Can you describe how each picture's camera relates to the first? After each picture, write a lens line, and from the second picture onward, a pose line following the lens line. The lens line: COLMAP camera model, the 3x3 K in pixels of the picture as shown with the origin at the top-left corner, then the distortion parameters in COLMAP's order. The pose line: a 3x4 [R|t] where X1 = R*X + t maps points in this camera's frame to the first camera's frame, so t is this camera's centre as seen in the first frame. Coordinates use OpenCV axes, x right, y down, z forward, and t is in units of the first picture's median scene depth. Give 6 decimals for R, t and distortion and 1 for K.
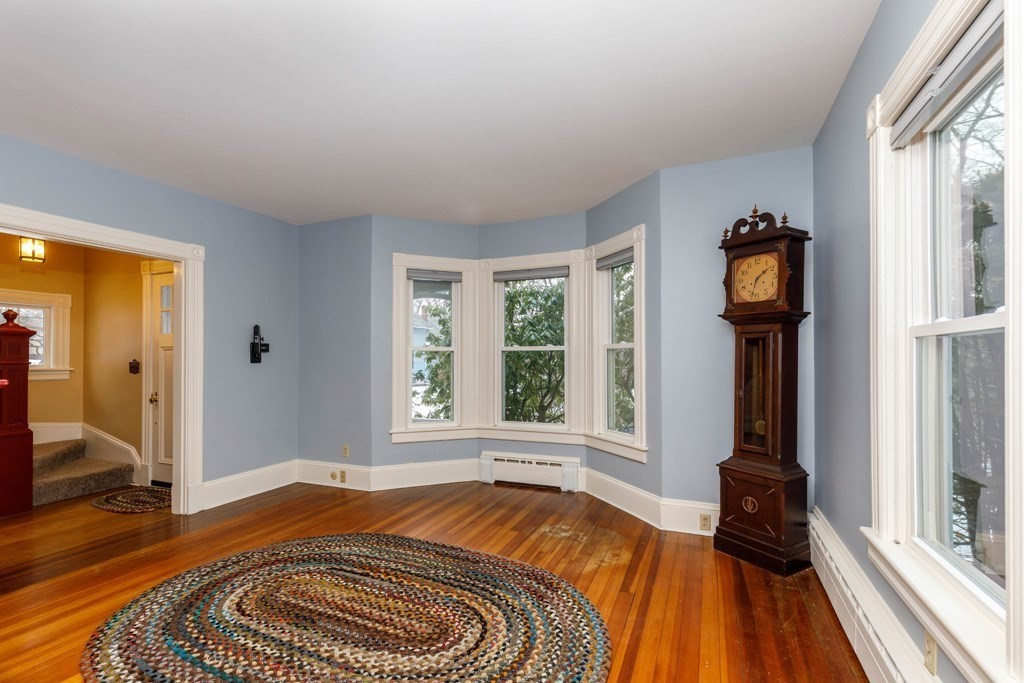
lens RADIAL K [[490.5, 0, 512.0], [0, 490.5, 341.5], [0, 0, 1]] dist [-0.004599, -0.001032]
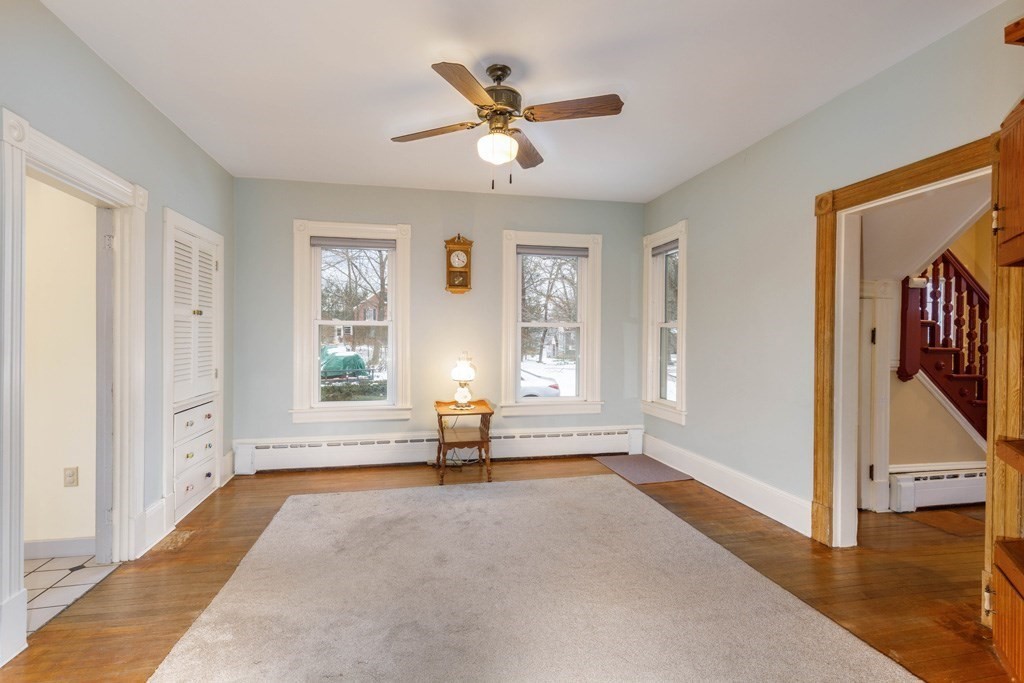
lens RADIAL K [[490.5, 0, 512.0], [0, 490.5, 341.5], [0, 0, 1]] dist [-0.004599, -0.001032]
pose [[0.832237, -0.001731, 0.554417, -0.599566], [-0.029883, 0.998401, 0.047974, 0.002561], [-0.553614, -0.056494, 0.830855, 0.201973]]
